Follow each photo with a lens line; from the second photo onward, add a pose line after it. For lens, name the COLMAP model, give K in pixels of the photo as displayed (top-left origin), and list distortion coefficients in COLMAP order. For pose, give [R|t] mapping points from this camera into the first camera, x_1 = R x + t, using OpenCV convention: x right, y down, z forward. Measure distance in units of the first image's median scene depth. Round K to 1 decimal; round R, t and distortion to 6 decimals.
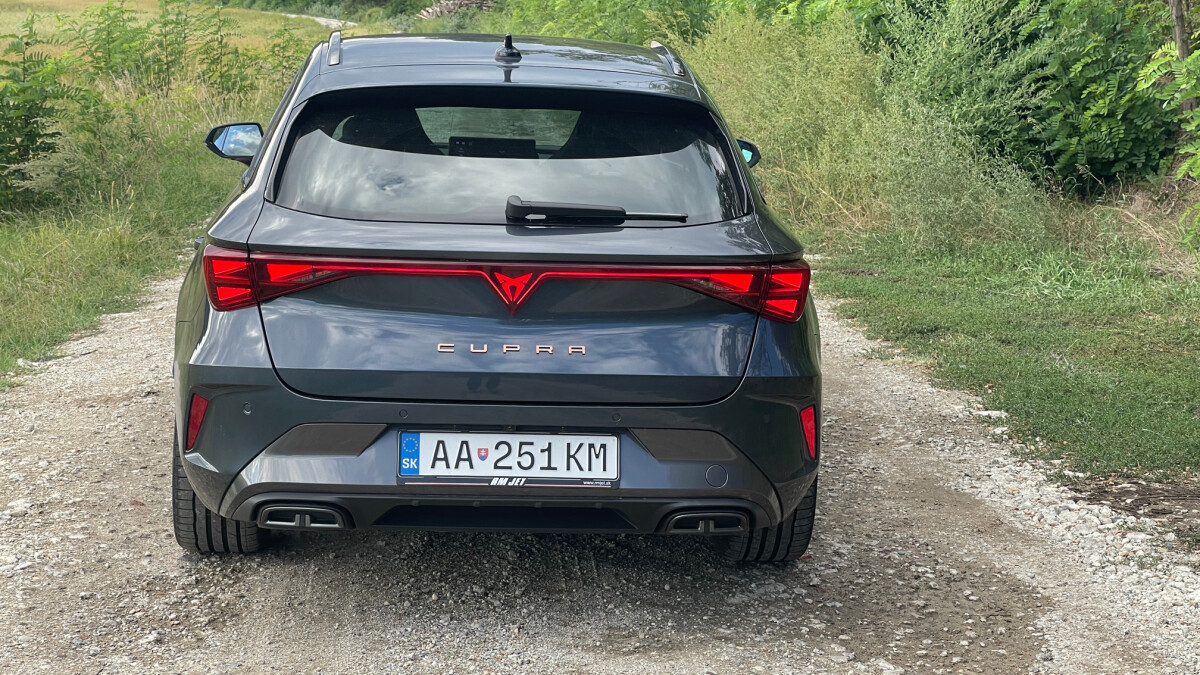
lens RADIAL K [[2212.8, 0, 600.0], [0, 2212.8, 337.5], [0, 0, 1]] dist [0.211823, -0.227207]
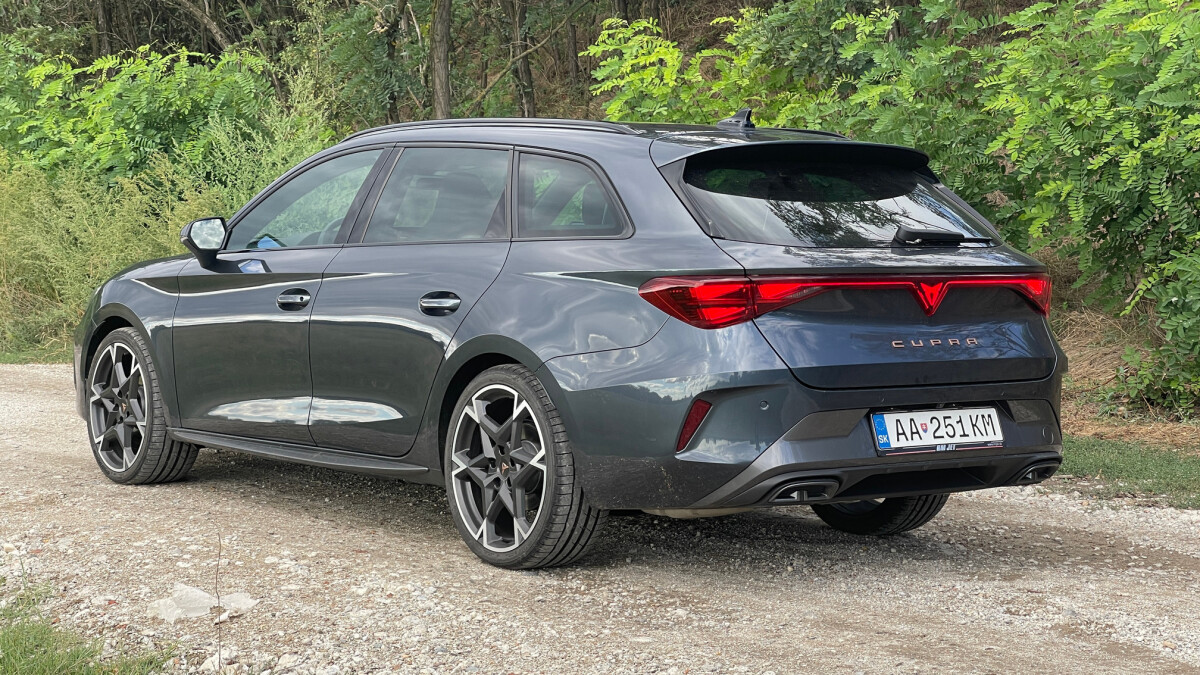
lens RADIAL K [[2212.8, 0, 600.0], [0, 2212.8, 337.5], [0, 0, 1]] dist [0.211823, -0.227207]
pose [[0.836837, -0.051246, 0.545048, -0.887078], [0.097374, 0.993667, -0.056077, 0.054416], [-0.538722, 0.100001, 0.836527, 0.041970]]
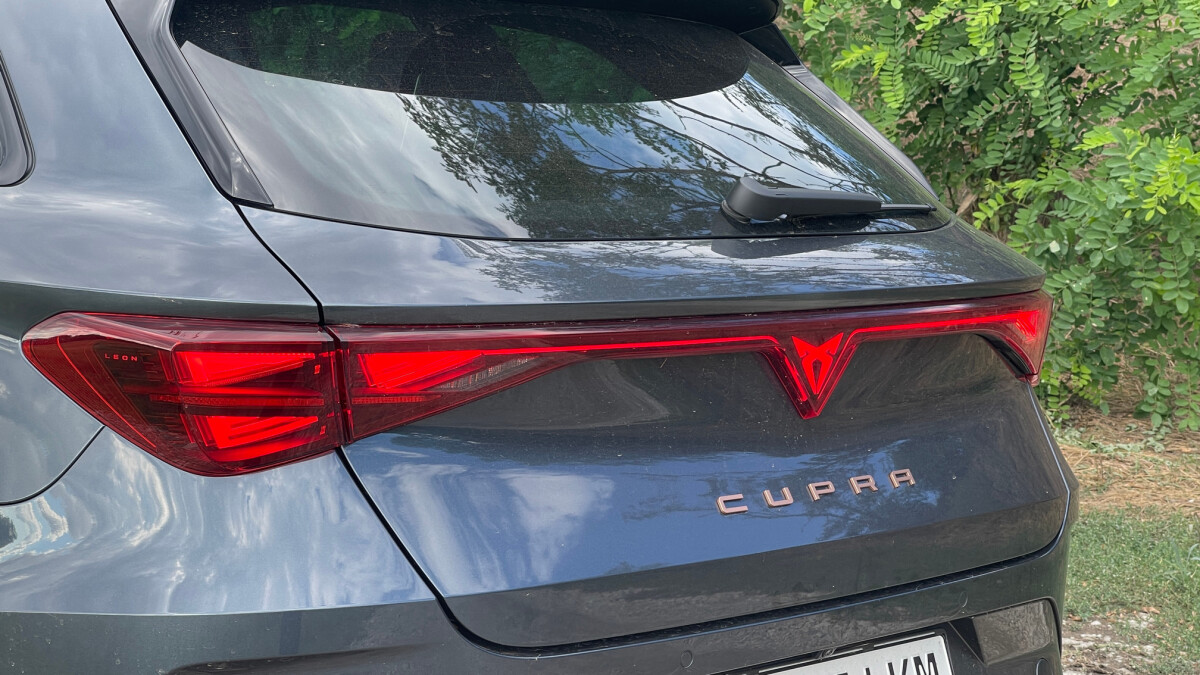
lens RADIAL K [[2233.5, 0, 600.0], [0, 2233.5, 337.5], [0, 0, 1]] dist [0.420925, 0.002979]
pose [[0.746812, -0.070793, 0.661257, -0.399965], [0.068581, 0.997215, 0.029306, -0.045804], [-0.661490, 0.023464, 0.749587, 0.656562]]
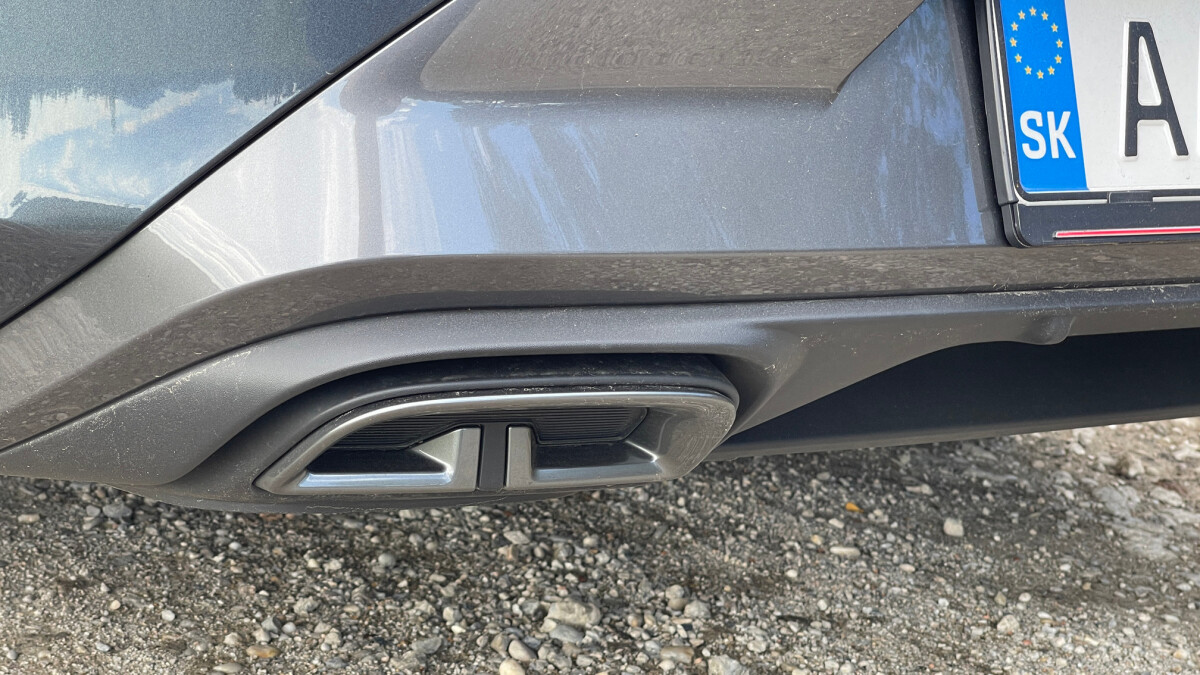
lens RADIAL K [[2212.8, 0, 600.0], [0, 2212.8, 337.5], [0, 0, 1]] dist [0.211823, -0.227207]
pose [[0.838334, -0.062862, 0.541521, -0.228679], [0.005352, 0.994231, 0.107129, 0.052937], [-0.545131, -0.086911, 0.833834, 0.848741]]
